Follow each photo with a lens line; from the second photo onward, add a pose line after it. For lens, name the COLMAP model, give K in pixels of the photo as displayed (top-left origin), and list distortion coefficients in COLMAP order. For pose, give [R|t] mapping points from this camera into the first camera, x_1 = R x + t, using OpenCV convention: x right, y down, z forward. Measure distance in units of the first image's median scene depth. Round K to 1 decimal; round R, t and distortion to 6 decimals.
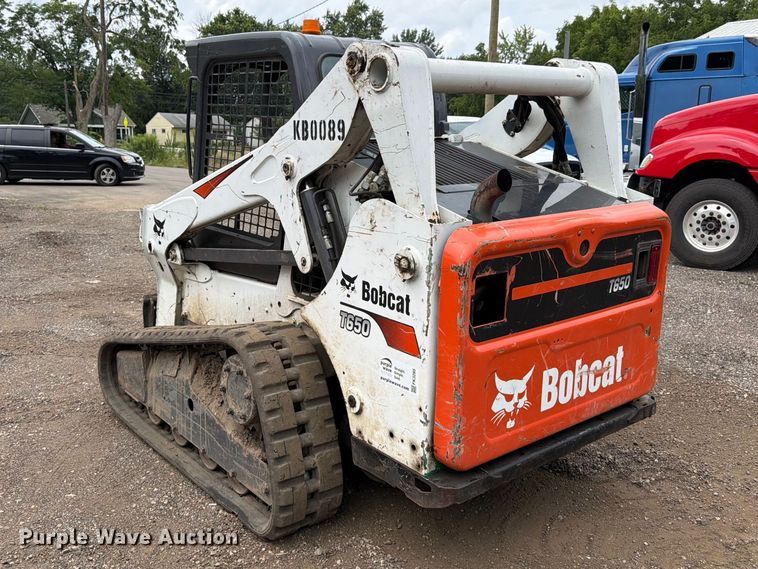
lens RADIAL K [[725.8, 0, 340.3], [0, 725.8, 250.5], [0, 0, 1]] dist [0.037759, 0.000000]
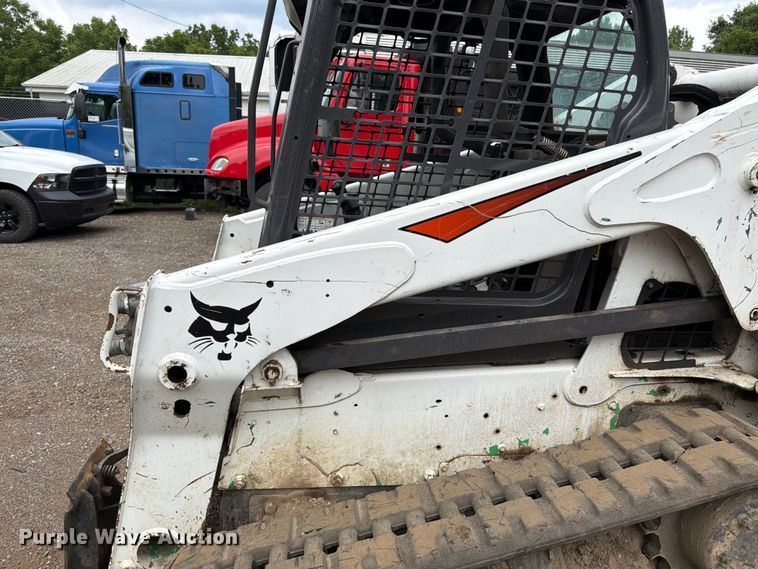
lens RADIAL K [[549.5, 0, 386.0], [0, 549.5, 283.9], [0, 0, 1]] dist [0.024020, -0.039451]
pose [[0.494997, -0.187328, 0.848461, -0.711146], [0.110174, 0.982133, 0.152565, -0.140365], [-0.861882, 0.017960, 0.506791, 1.131435]]
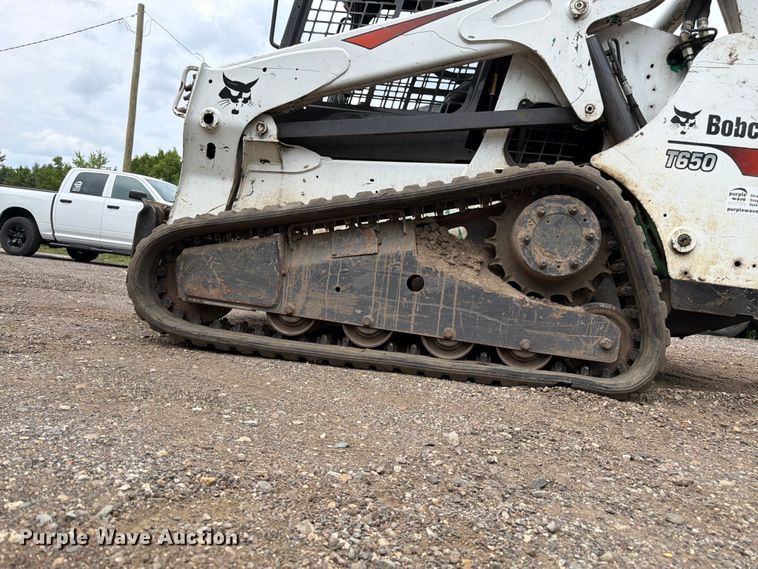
lens RADIAL K [[549.5, 0, 385.3], [0, 549.5, 290.9], [0, 0, 1]] dist [0.024020, -0.039451]
pose [[0.711252, 0.059723, 0.700396, -0.790375], [0.011202, 0.995295, -0.096244, 0.343981], [-0.702848, 0.076300, 0.707236, 0.763889]]
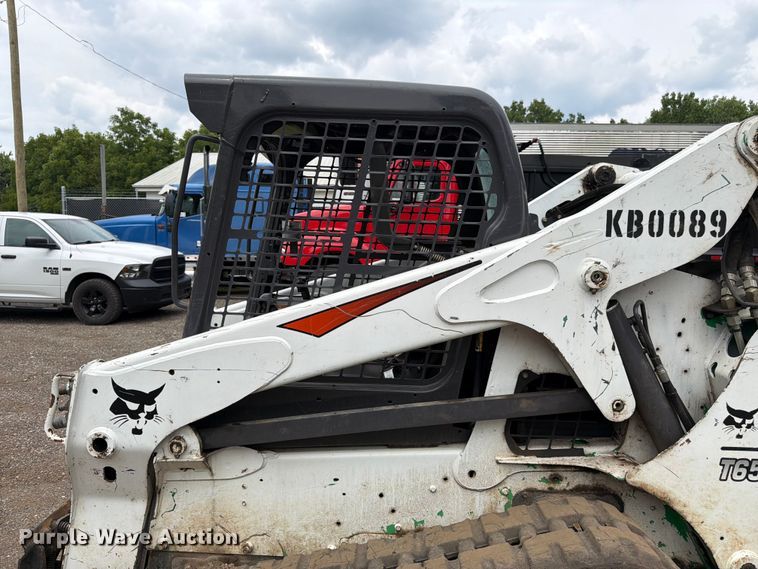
lens RADIAL K [[549.5, 0, 379.6], [0, 549.5, 275.4], [0, 0, 1]] dist [0.024020, -0.039451]
pose [[0.629629, -0.062206, 0.774401, -0.667550], [0.124270, 0.992019, -0.021351, -0.141455], [-0.766892, 0.109678, 0.632335, 0.898539]]
